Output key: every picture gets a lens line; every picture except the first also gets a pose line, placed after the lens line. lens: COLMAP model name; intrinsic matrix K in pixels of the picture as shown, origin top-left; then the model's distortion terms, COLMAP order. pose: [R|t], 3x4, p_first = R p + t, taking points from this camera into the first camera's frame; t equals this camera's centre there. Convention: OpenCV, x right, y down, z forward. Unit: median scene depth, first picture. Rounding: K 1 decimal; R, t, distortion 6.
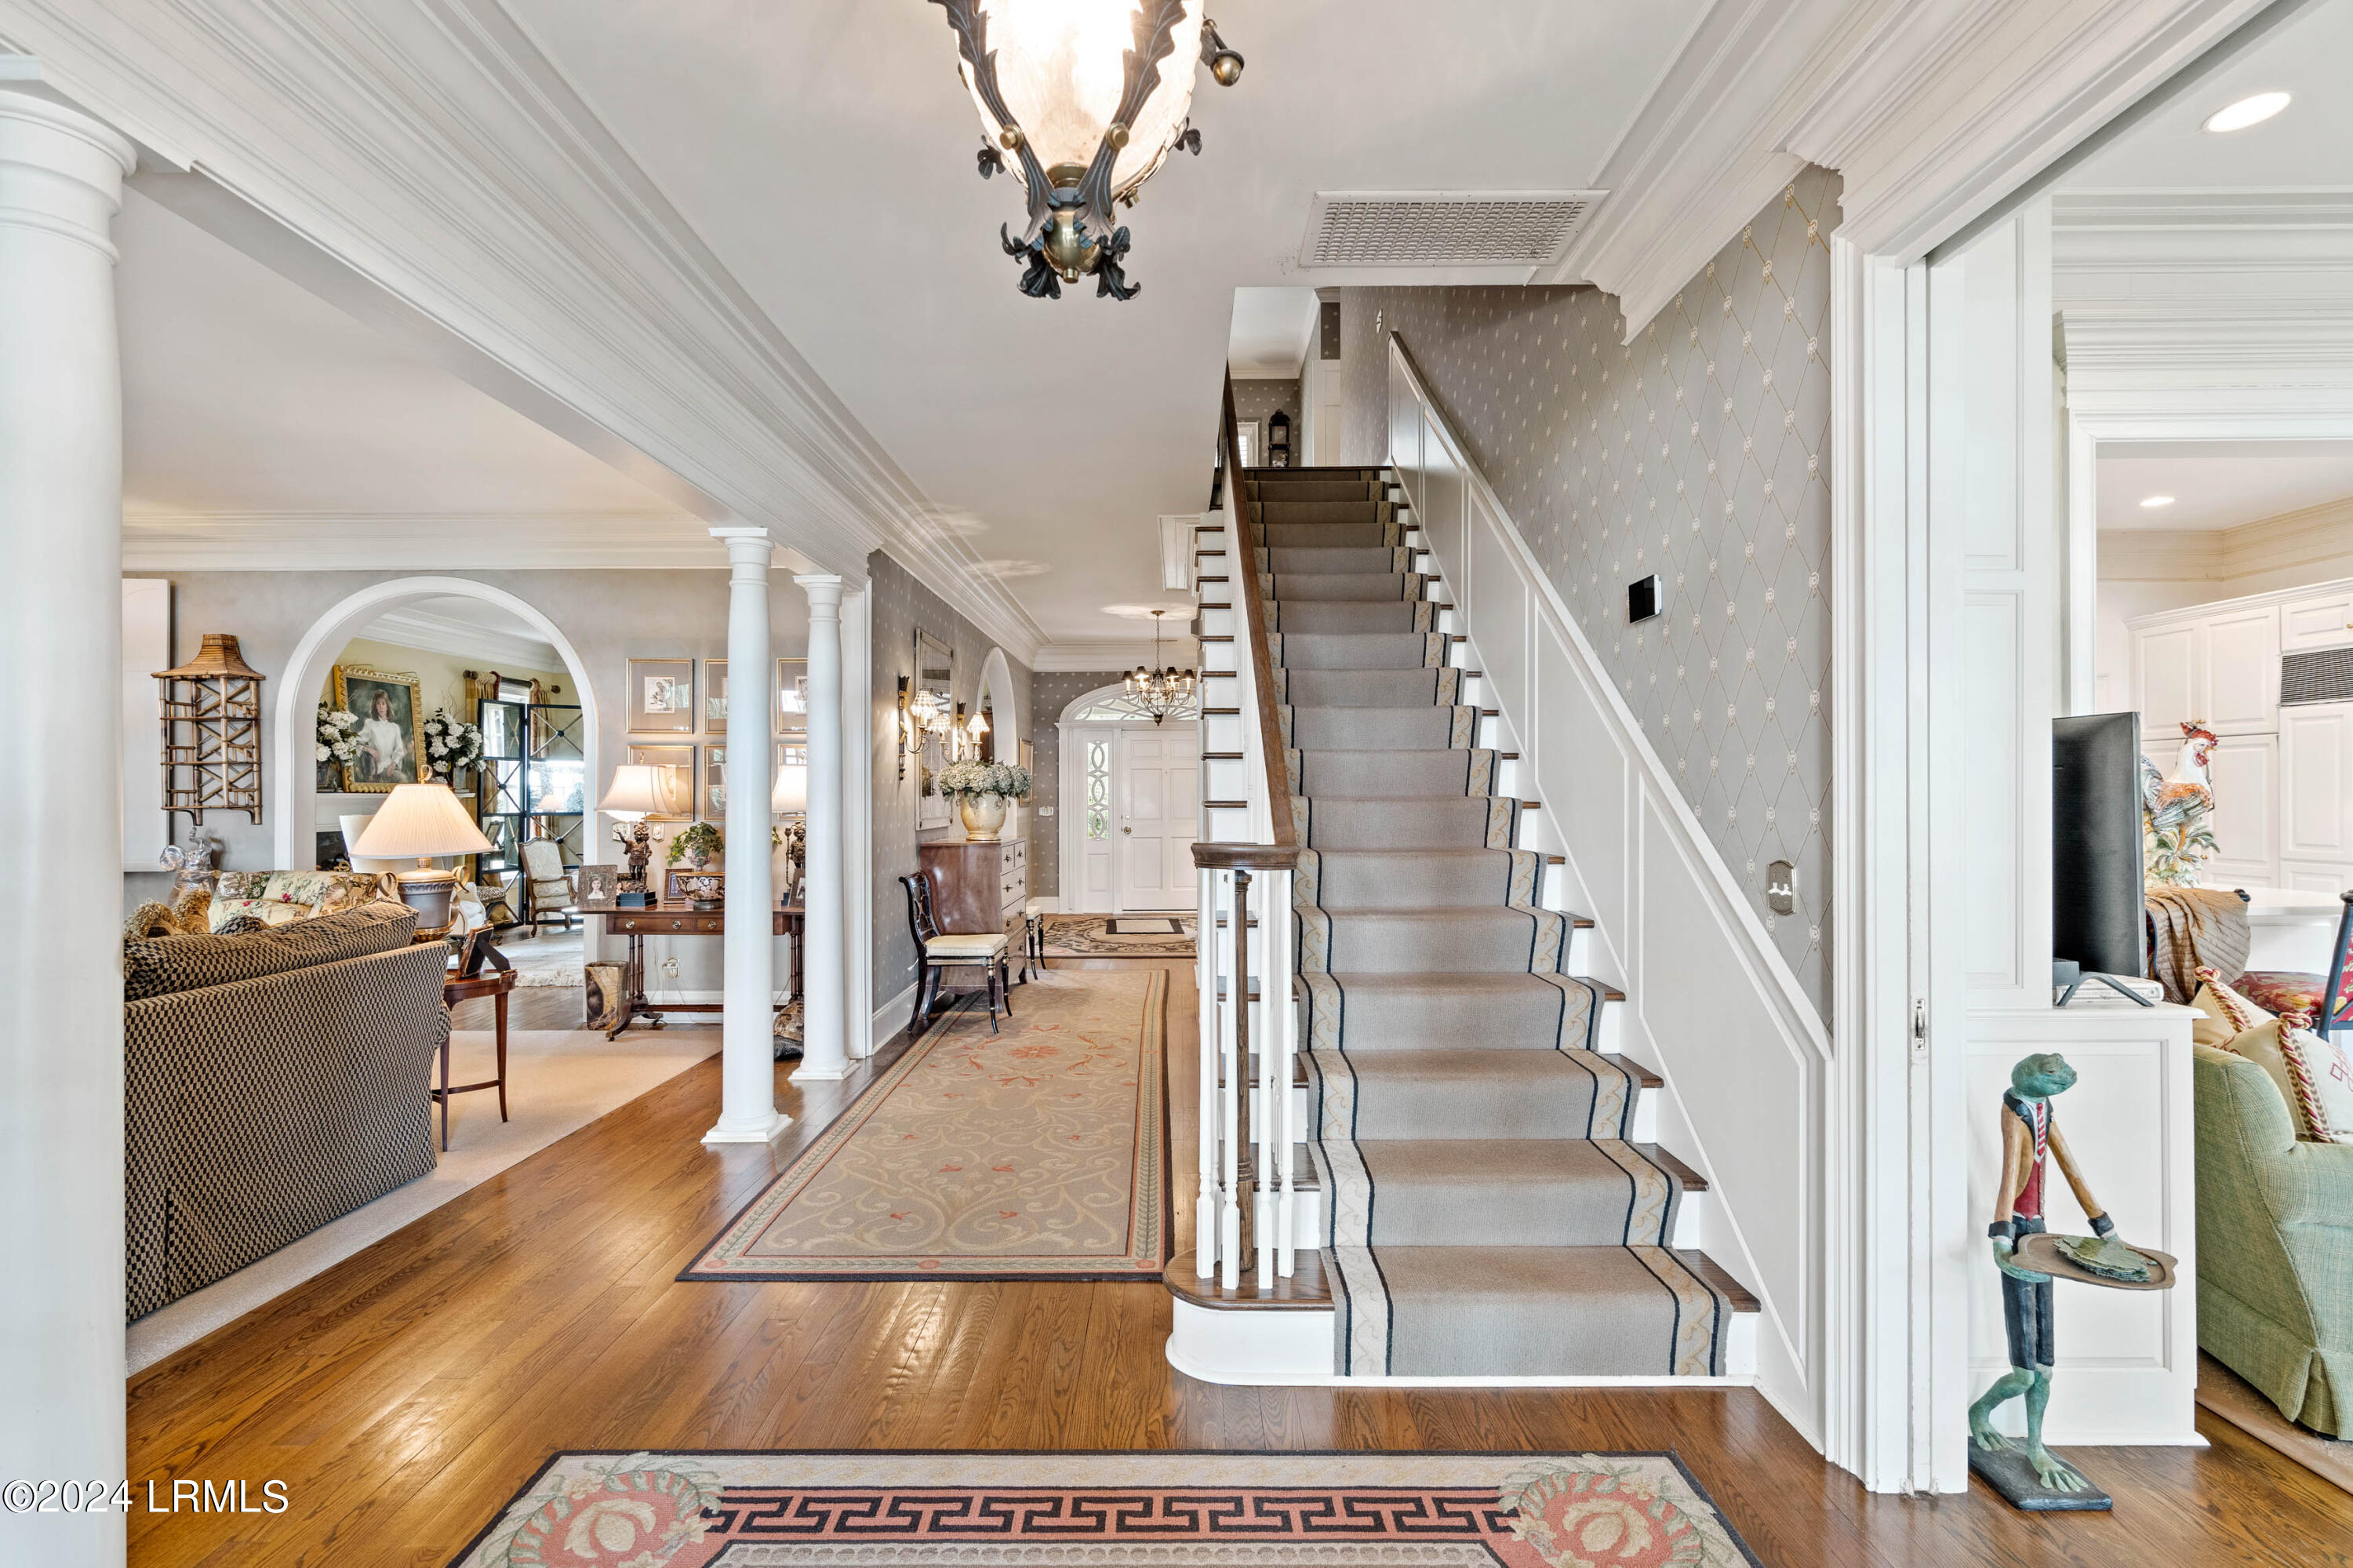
lens RADIAL K [[1062.3, 0, 1165.0], [0, 1062.3, 787.5], [0, 0, 1]] dist [-0.000155, 0.001219]
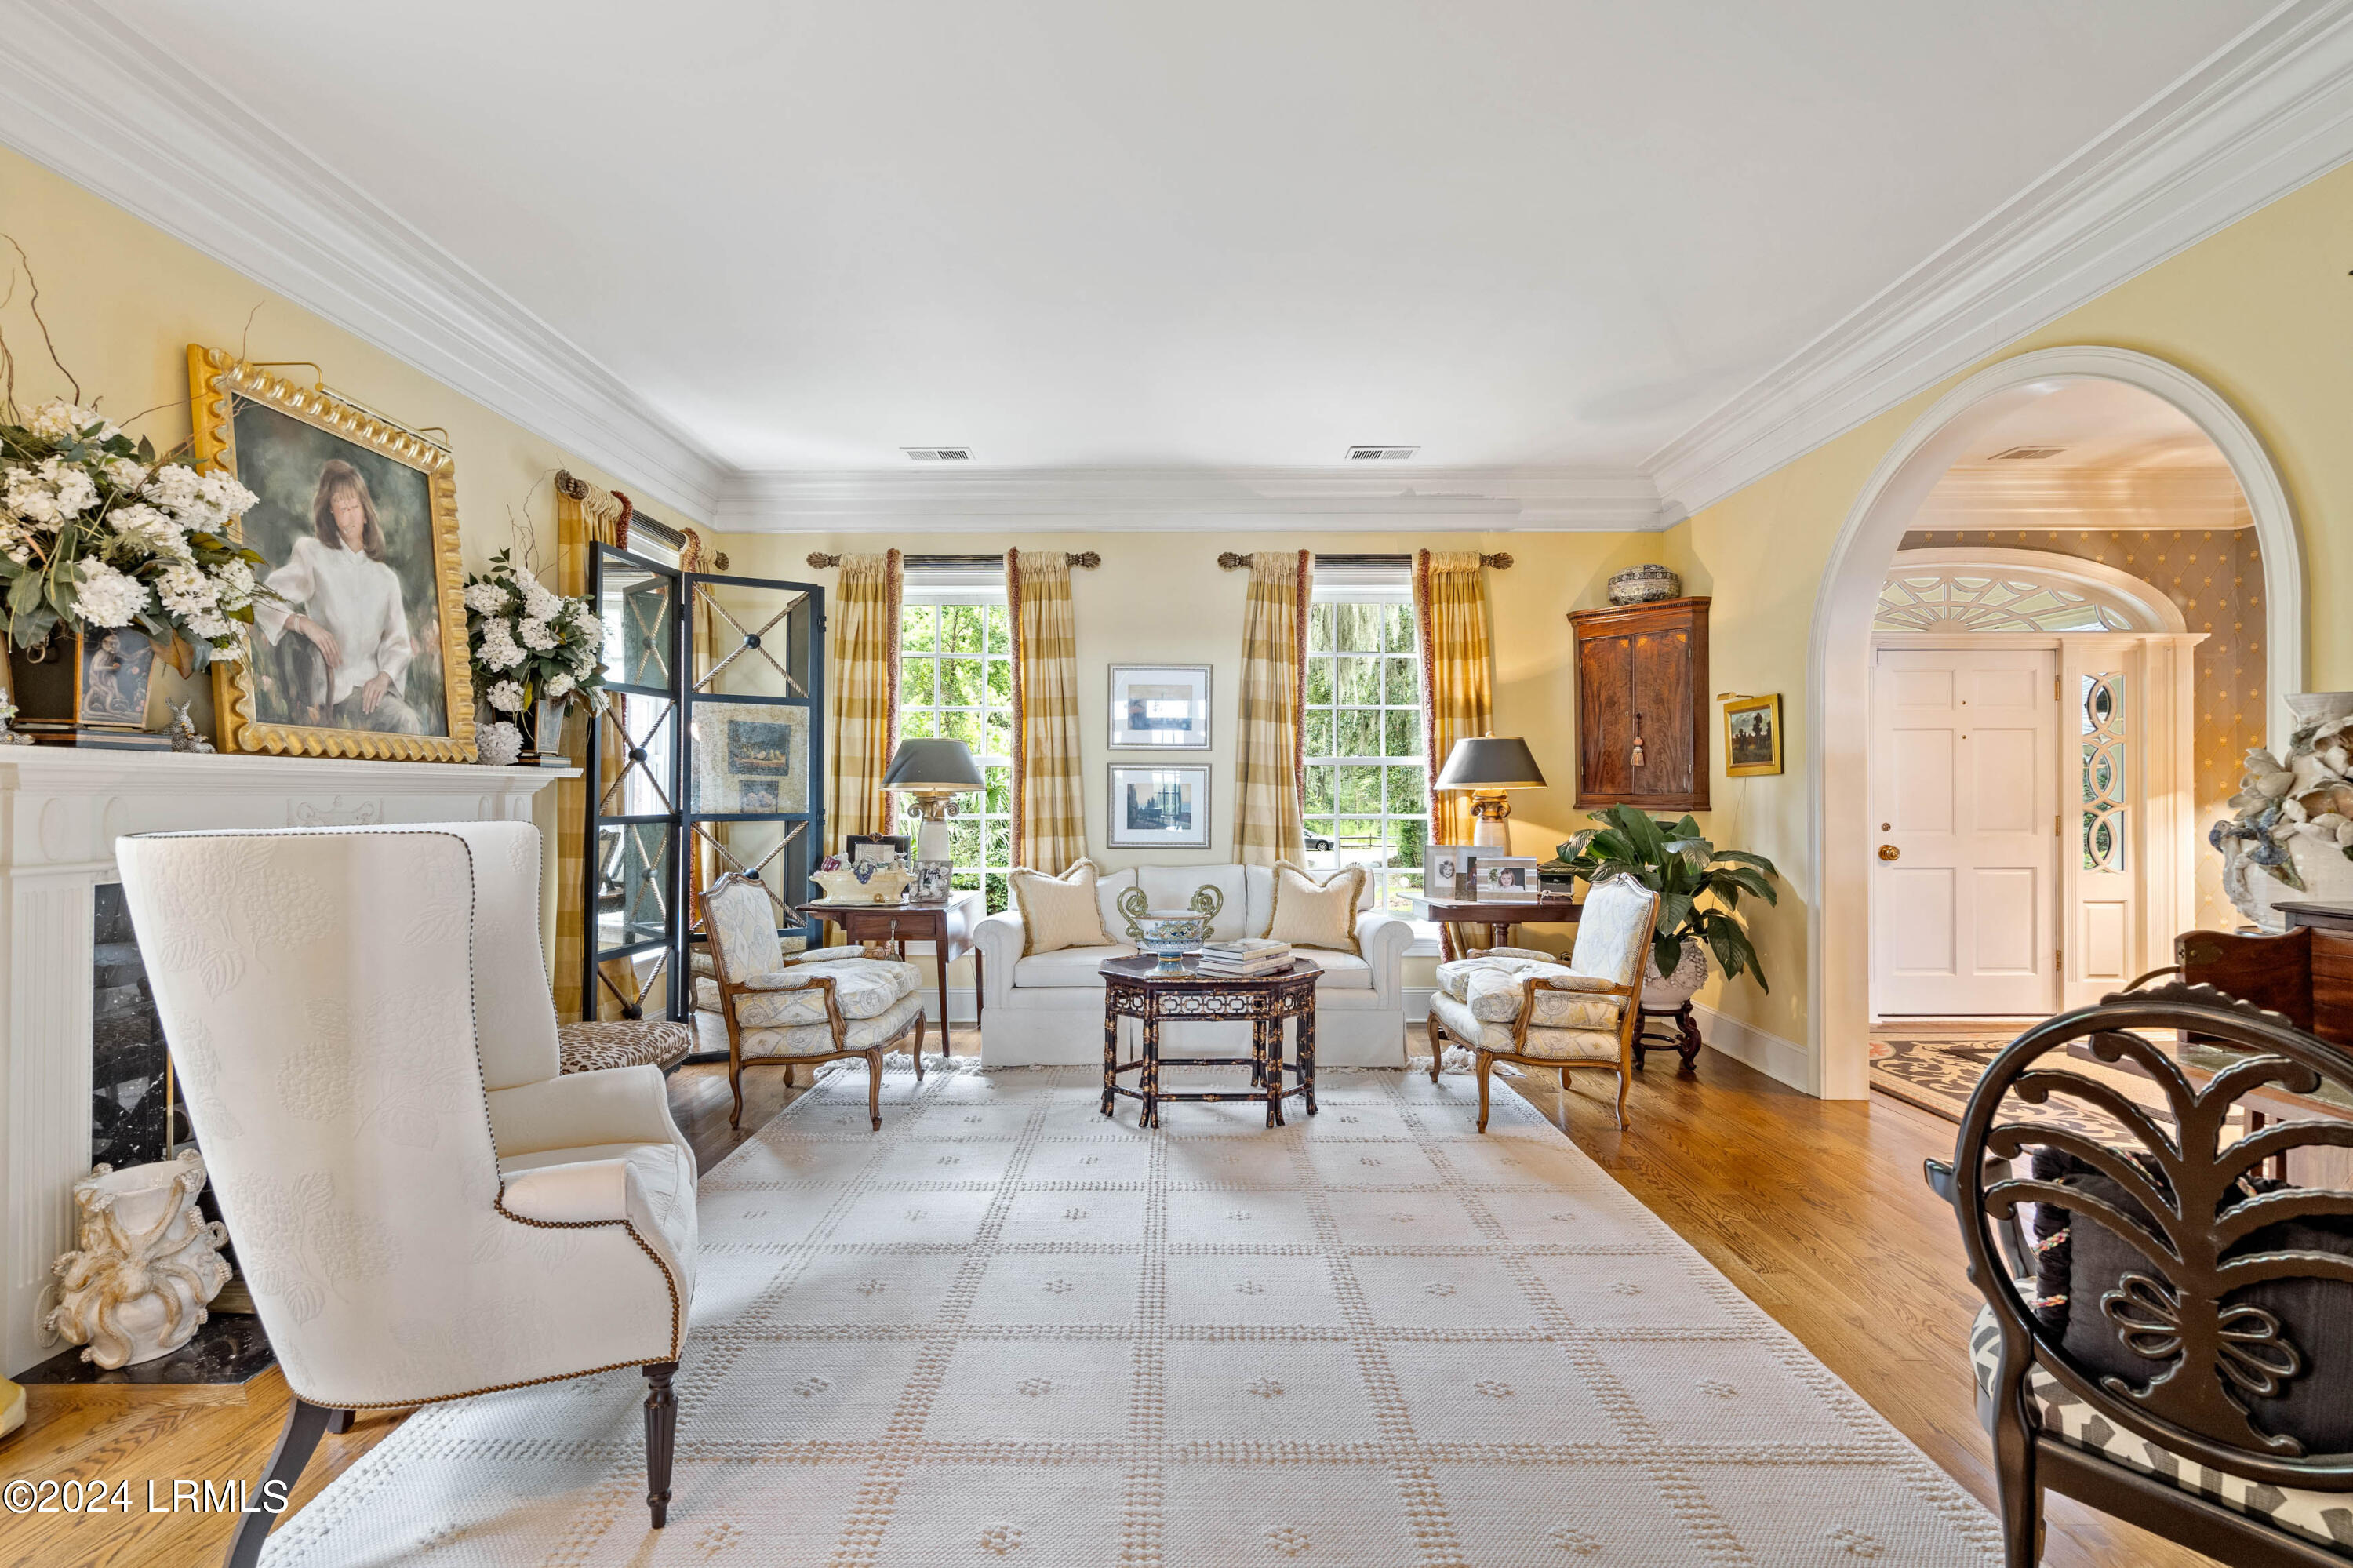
lens RADIAL K [[1062.3, 0, 1180.4], [0, 1062.3, 786.1], [0, 0, 1]] dist [-0.000155, 0.001219]
pose [[0.999966, 0.002166, 0.007947, -0.692920], [-0.002168, 0.999998, 0.000248, 0.019535], [-0.007947, -0.000265, 0.999968, 0.963945]]
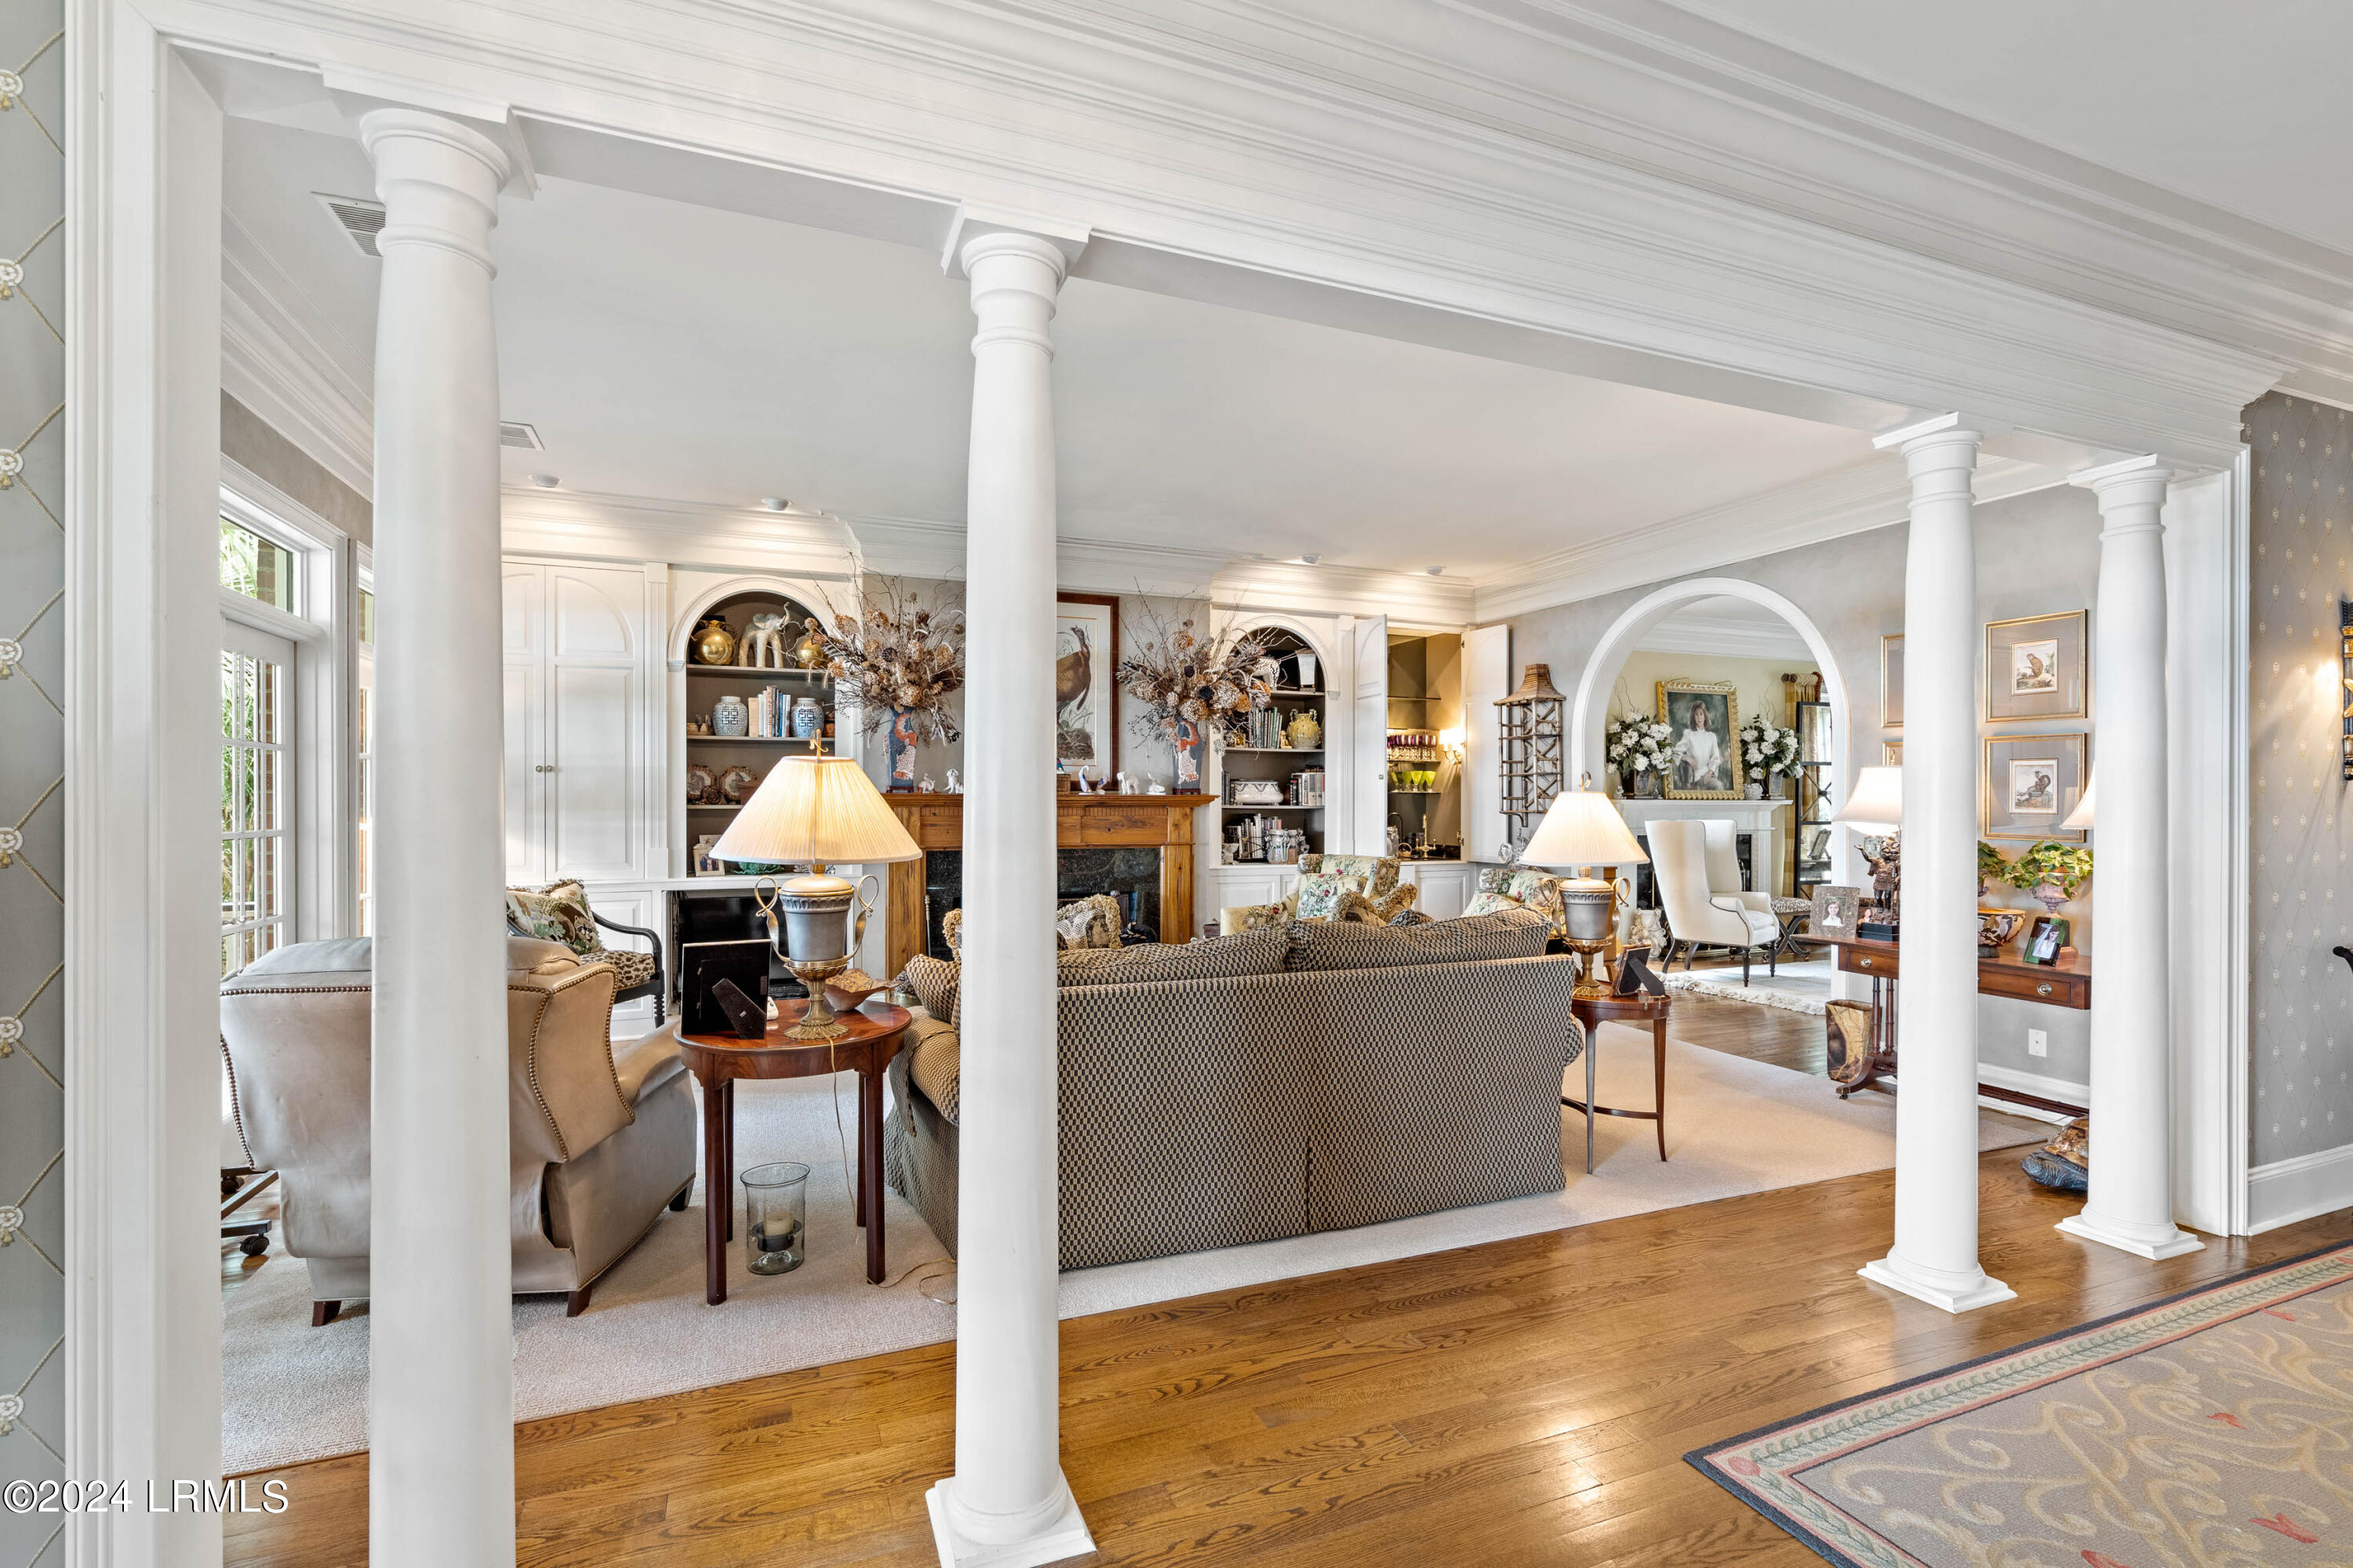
lens RADIAL K [[1062.3, 0, 1168.9], [0, 1062.3, 805.1], [0, 0, 1]] dist [-0.000155, 0.001219]
pose [[0.386694, 0.006519, -0.922185, 0.036640], [0.003560, 0.999957, 0.008561, -0.000409], [0.922201, -0.006593, 0.386654, 0.169782]]
